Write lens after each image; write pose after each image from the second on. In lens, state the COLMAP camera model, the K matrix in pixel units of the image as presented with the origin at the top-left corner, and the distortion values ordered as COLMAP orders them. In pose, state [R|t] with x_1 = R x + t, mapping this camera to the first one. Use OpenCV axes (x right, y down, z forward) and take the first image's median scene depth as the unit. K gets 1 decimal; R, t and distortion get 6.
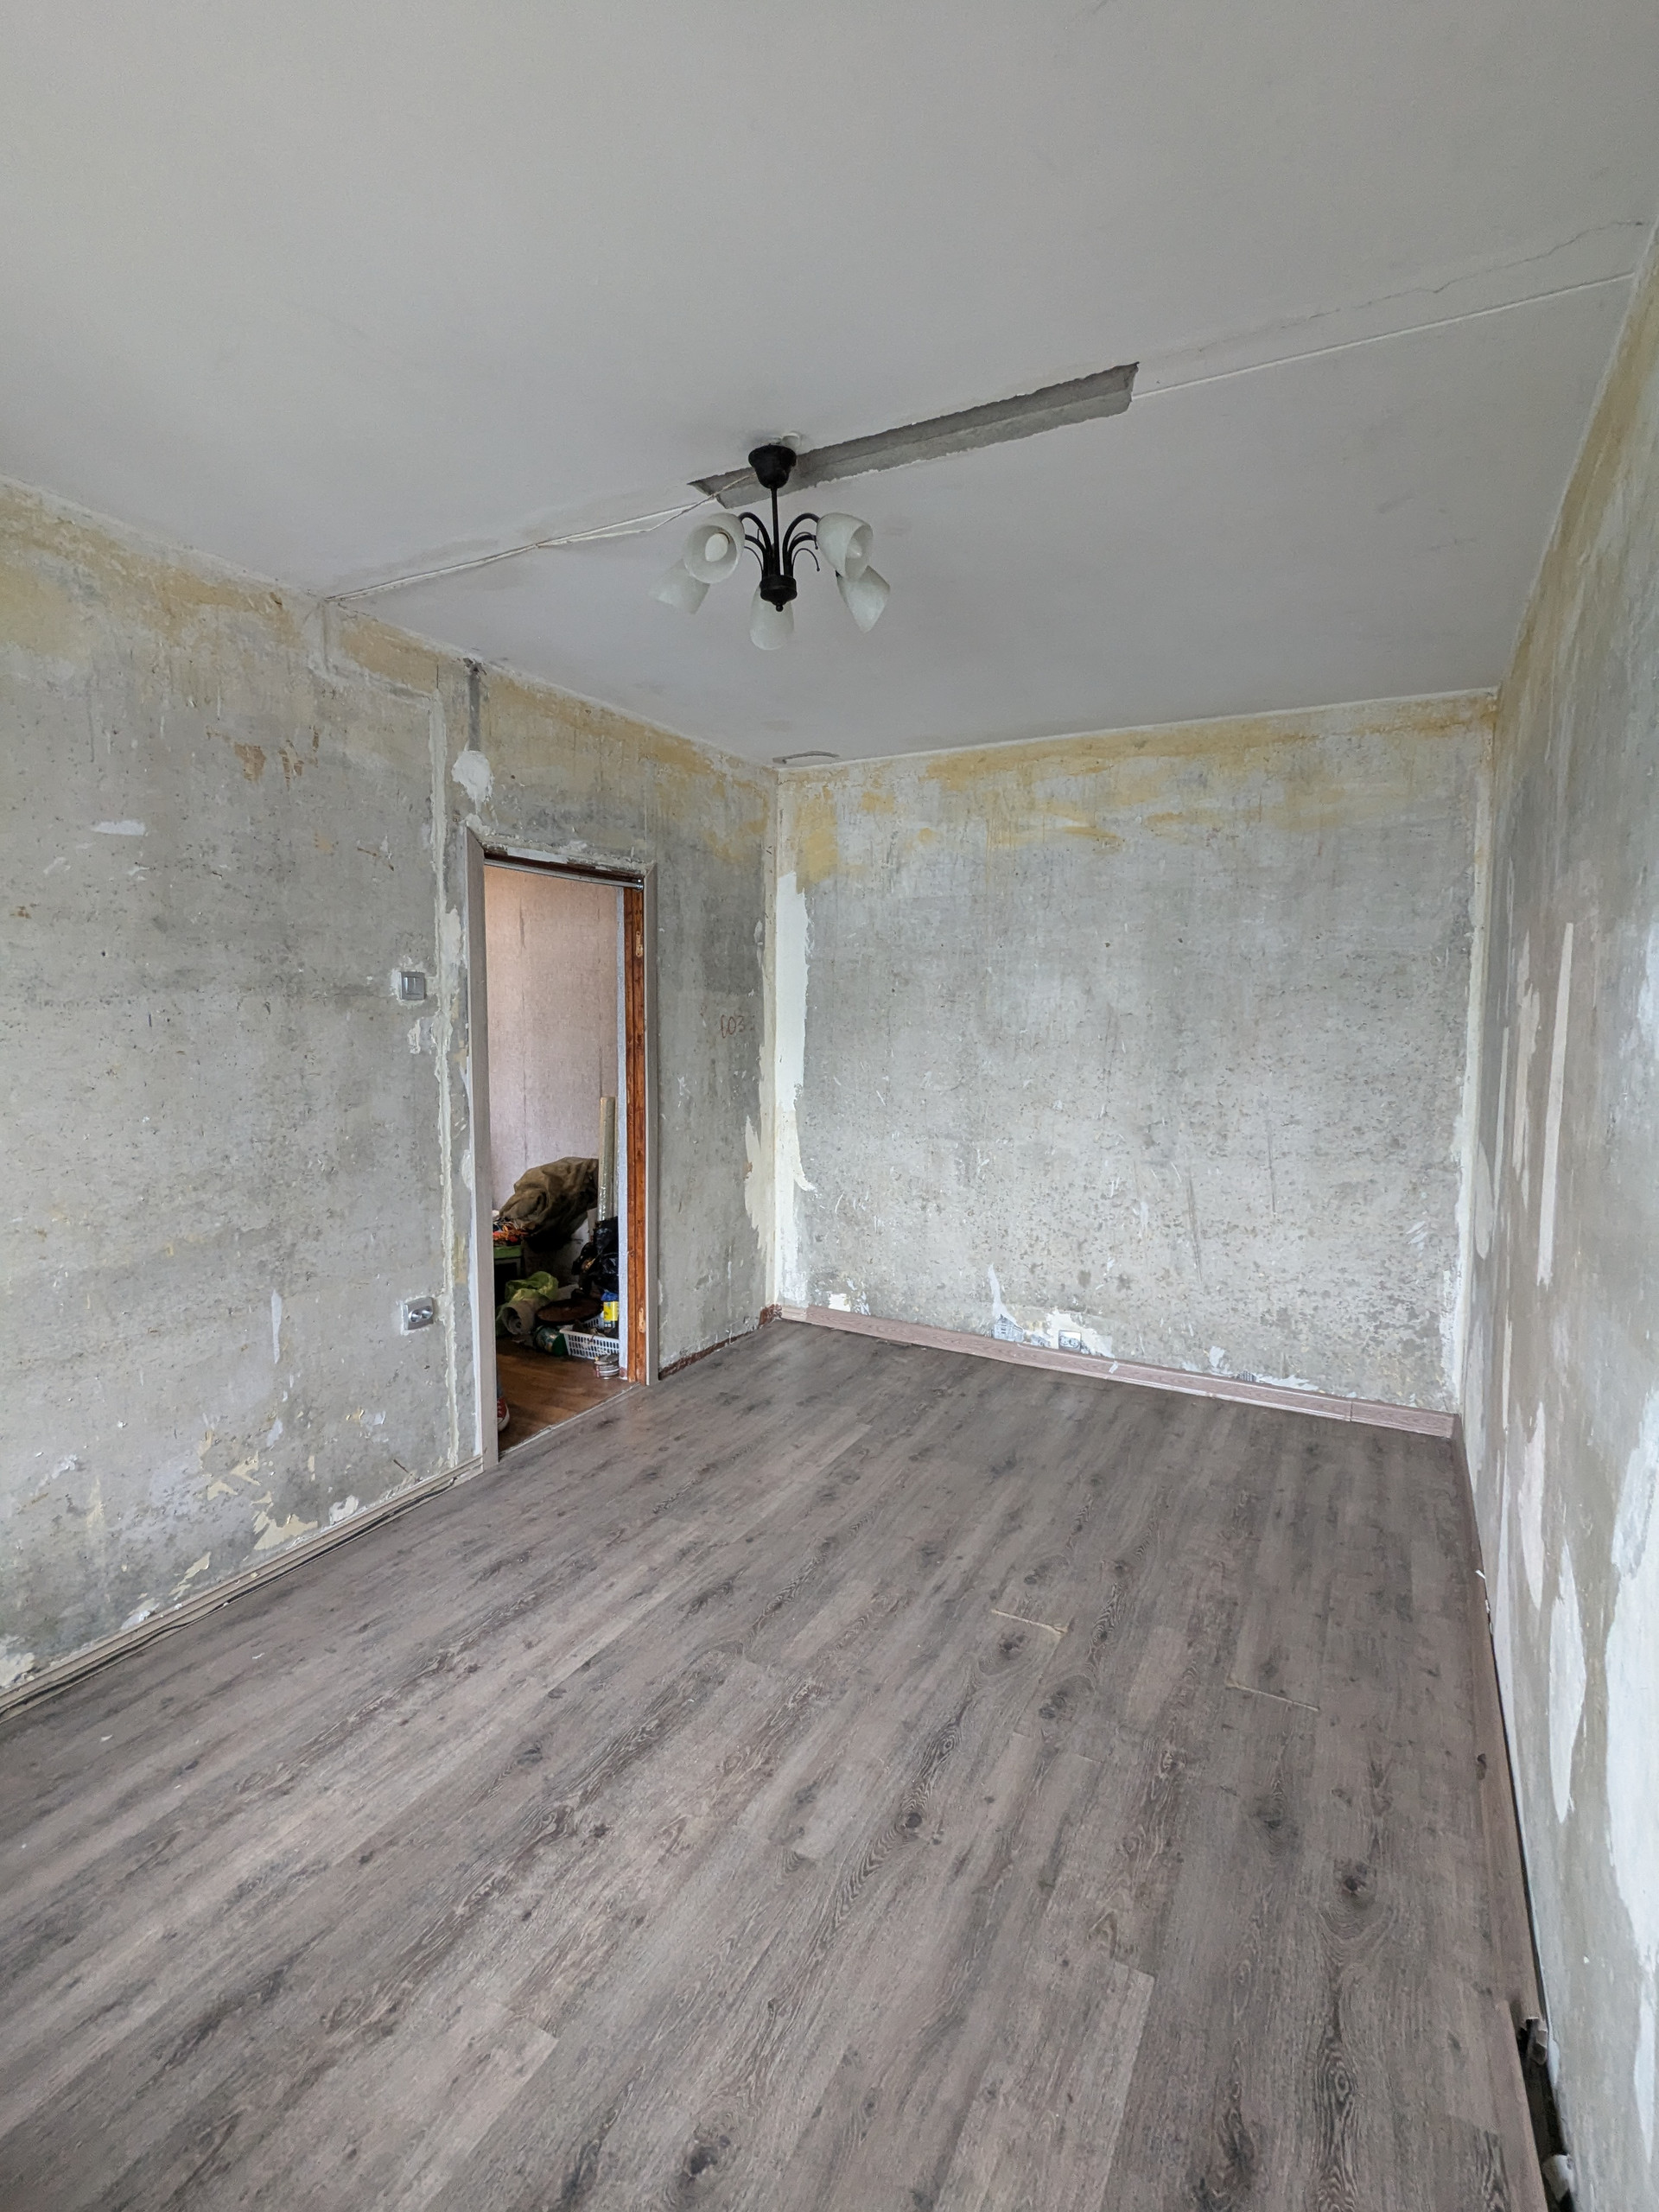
lens RADIAL K [[1042.7, 0, 839.8], [0, 1042.7, 1109.8], [0, 0, 1]] dist [-0.005887, 0.003949]
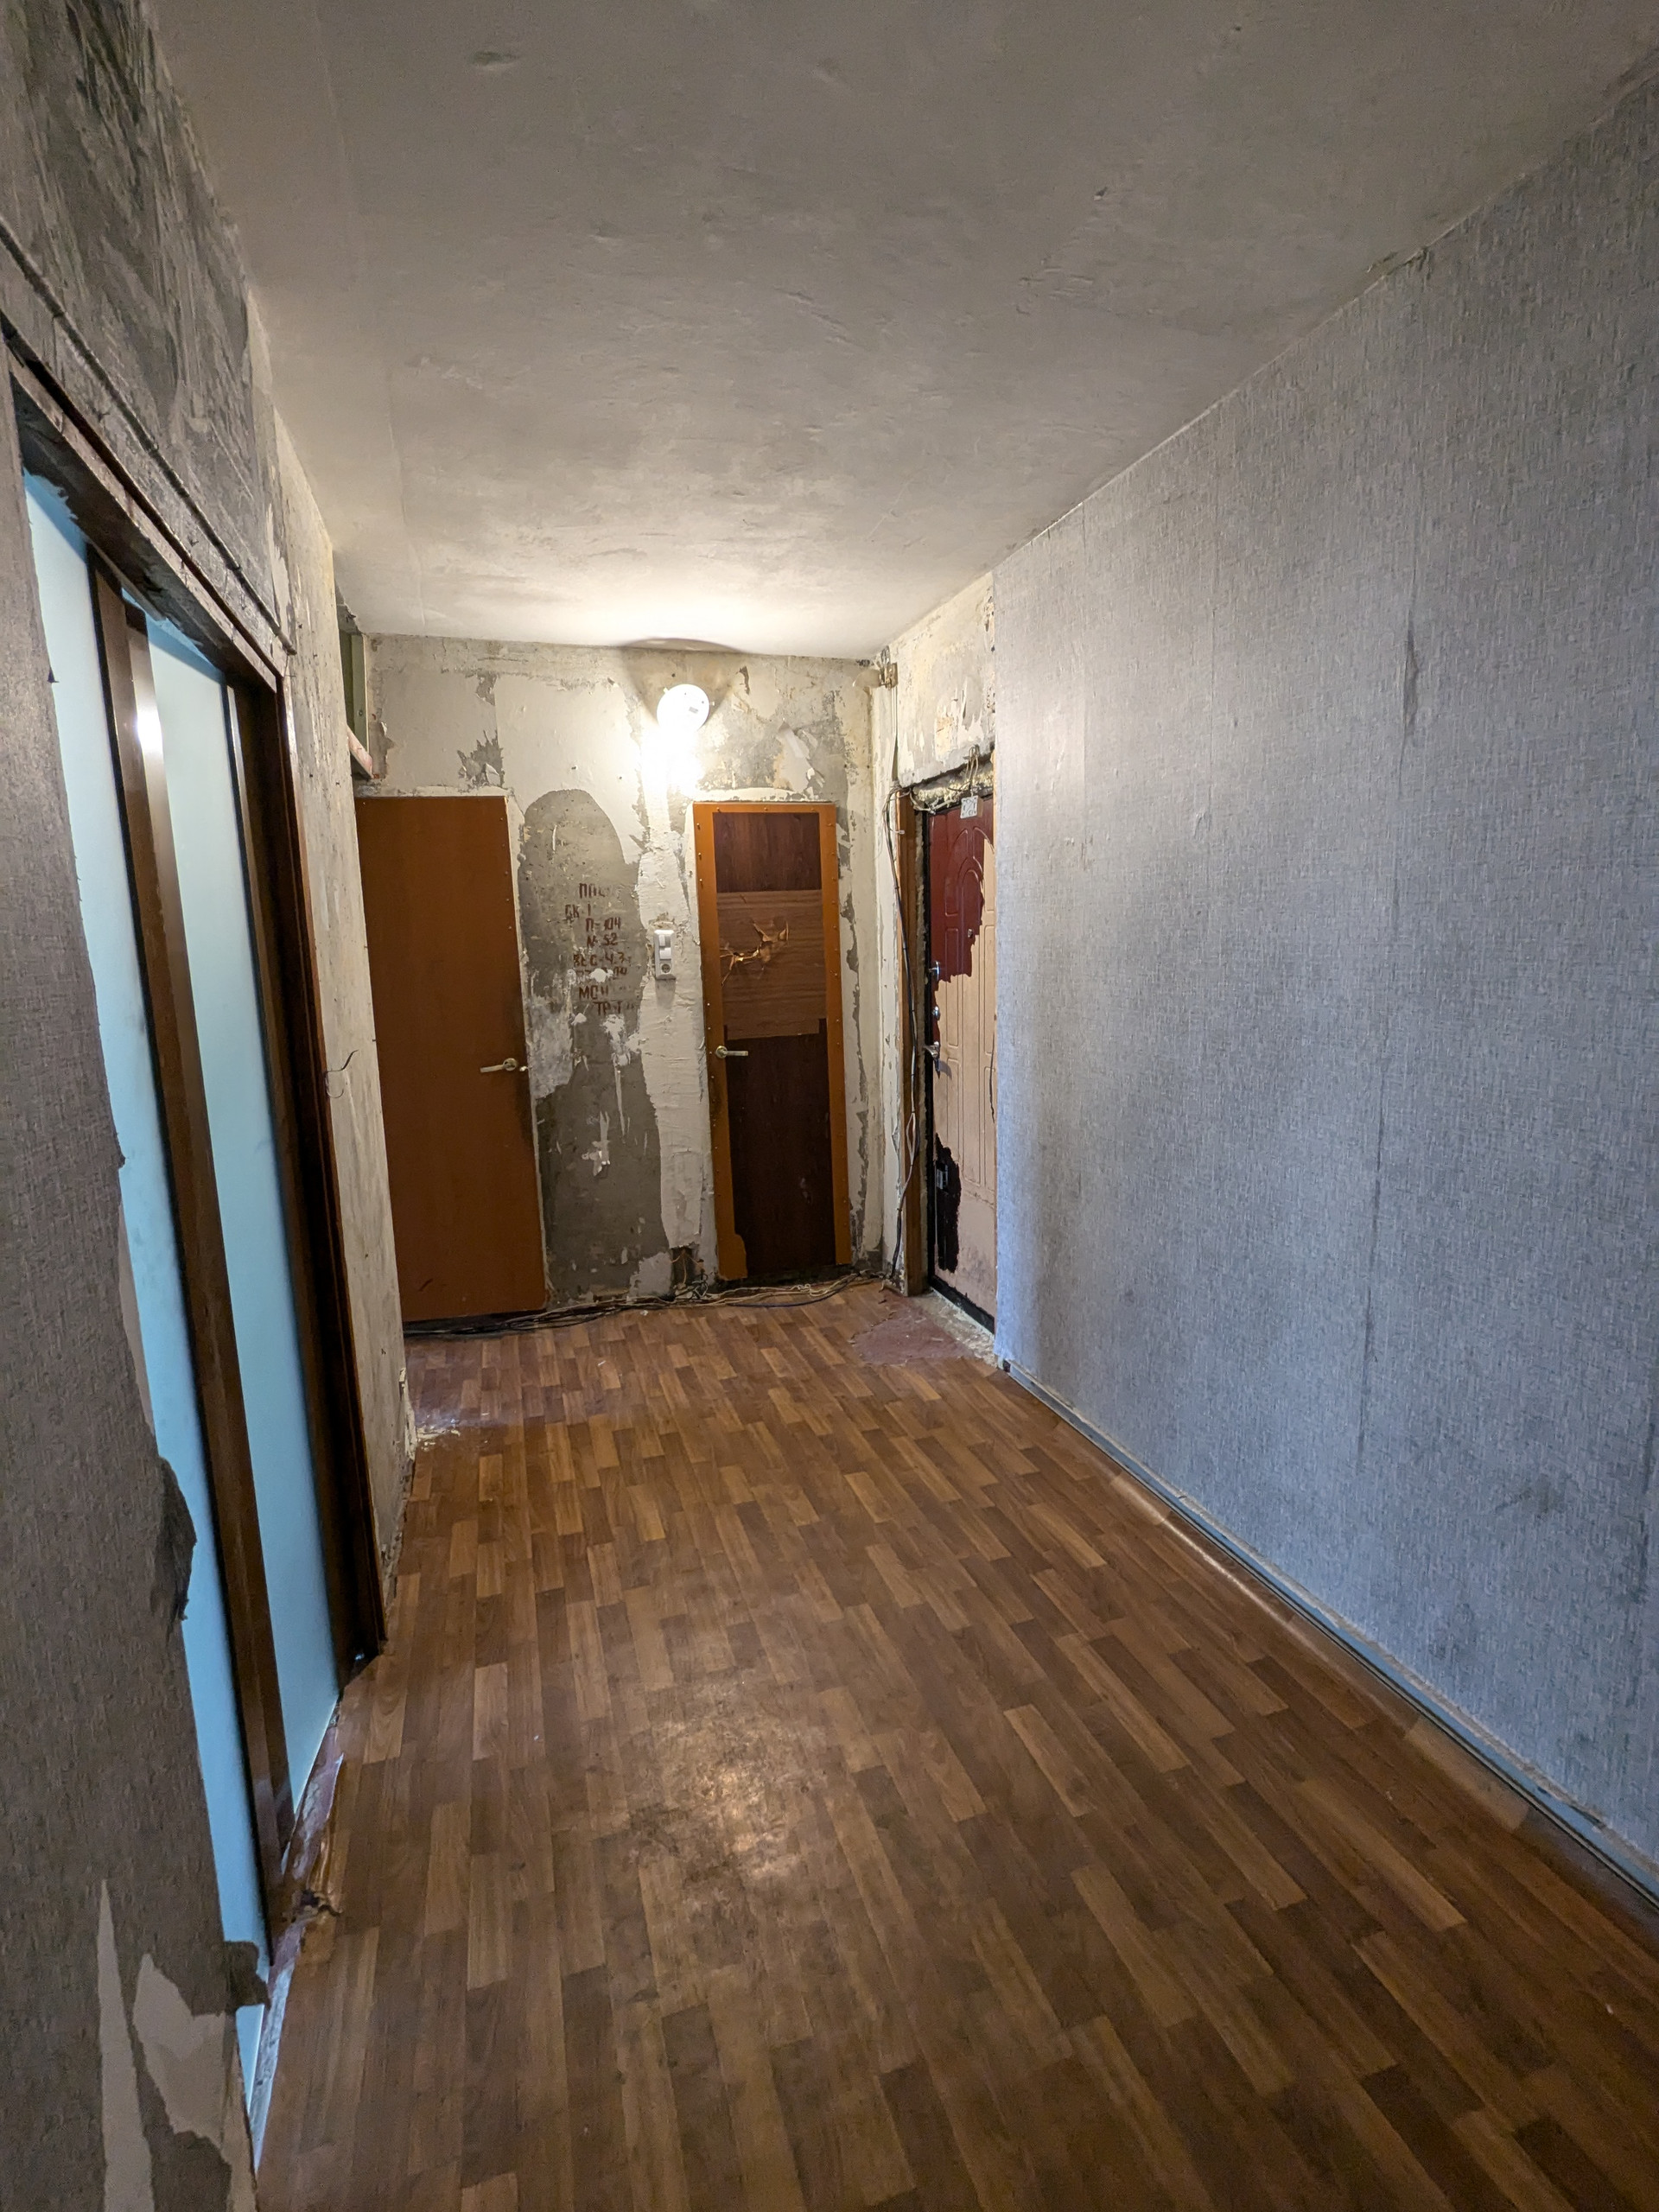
lens RADIAL K [[1042.7, 0, 825.5], [0, 1042.7, 1108.1], [0, 0, 1]] dist [-0.005887, 0.003949]
pose [[0.708170, 0.085867, -0.700801, -0.387172], [-0.045275, 0.996057, 0.076292, -0.112718], [0.704589, -0.022299, 0.709266, 1.257418]]
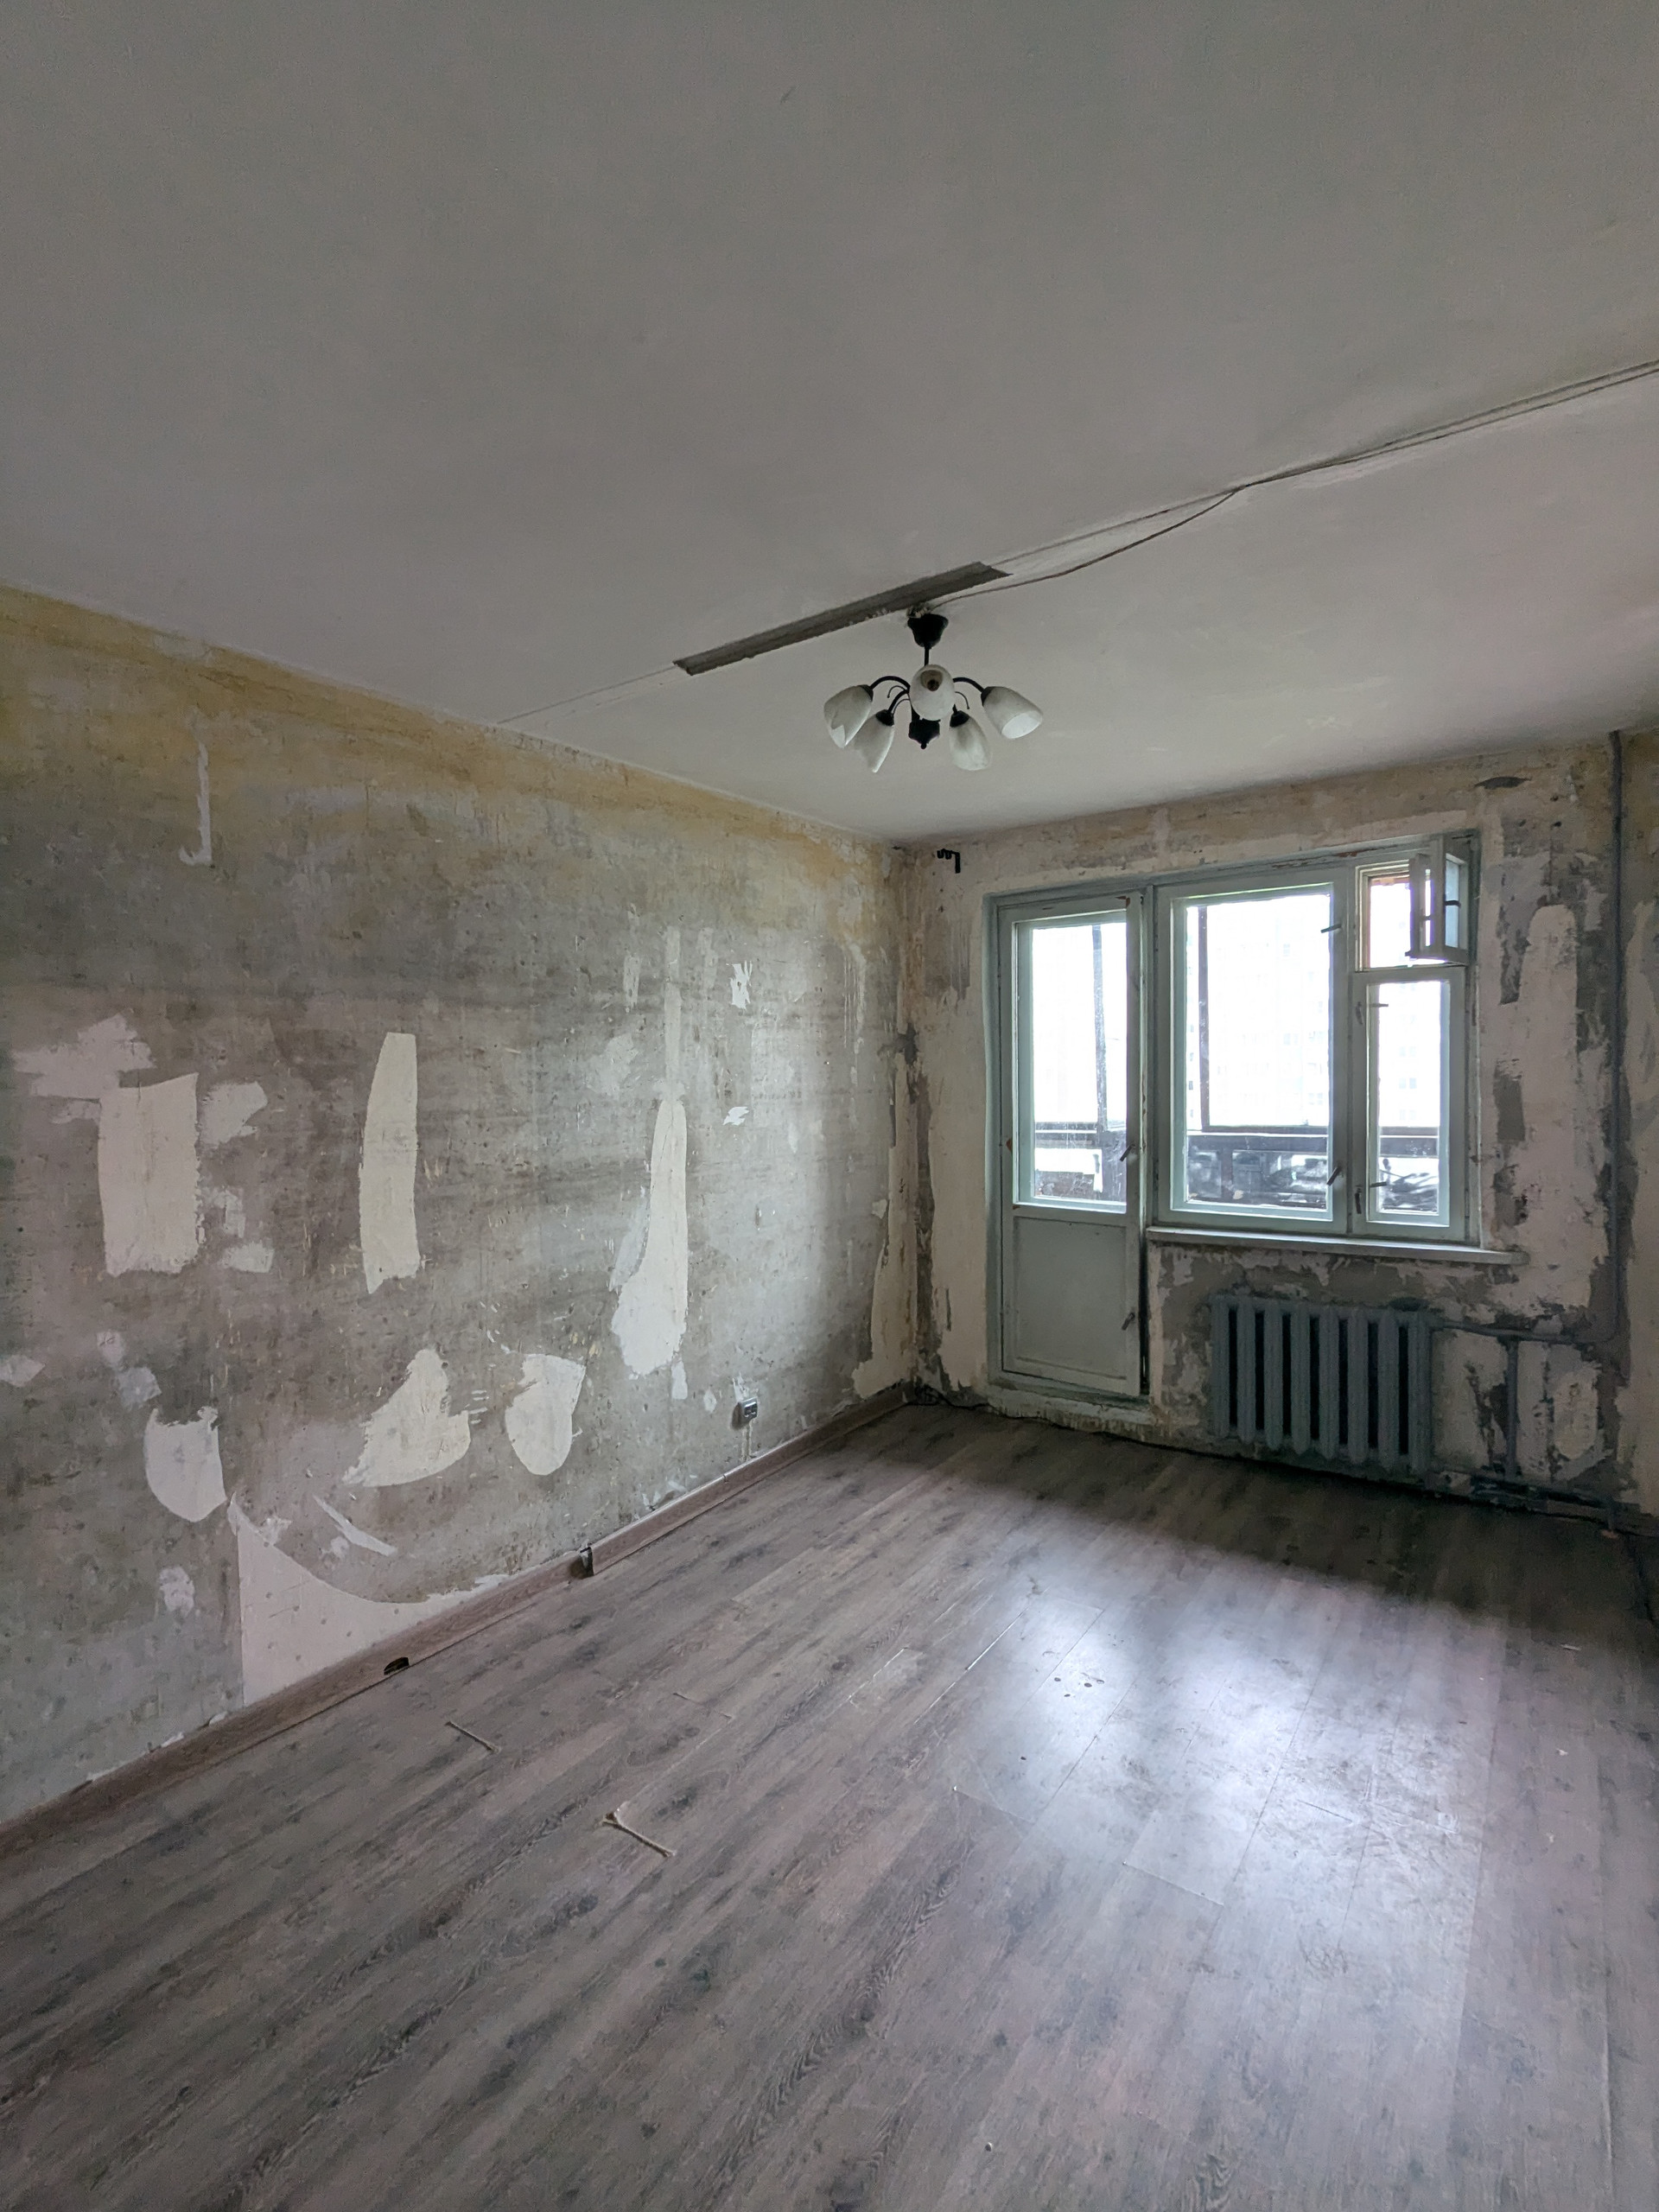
lens RADIAL K [[1042.7, 0, 837.7], [0, 1042.7, 1107.5], [0, 0, 1]] dist [-0.005887, 0.003949]
pose [[-0.991436, 0.006333, 0.130436, -0.080499], [0.025485, 0.989002, 0.145688, -0.180154], [-0.128079, 0.147764, -0.980694, 1.576681]]
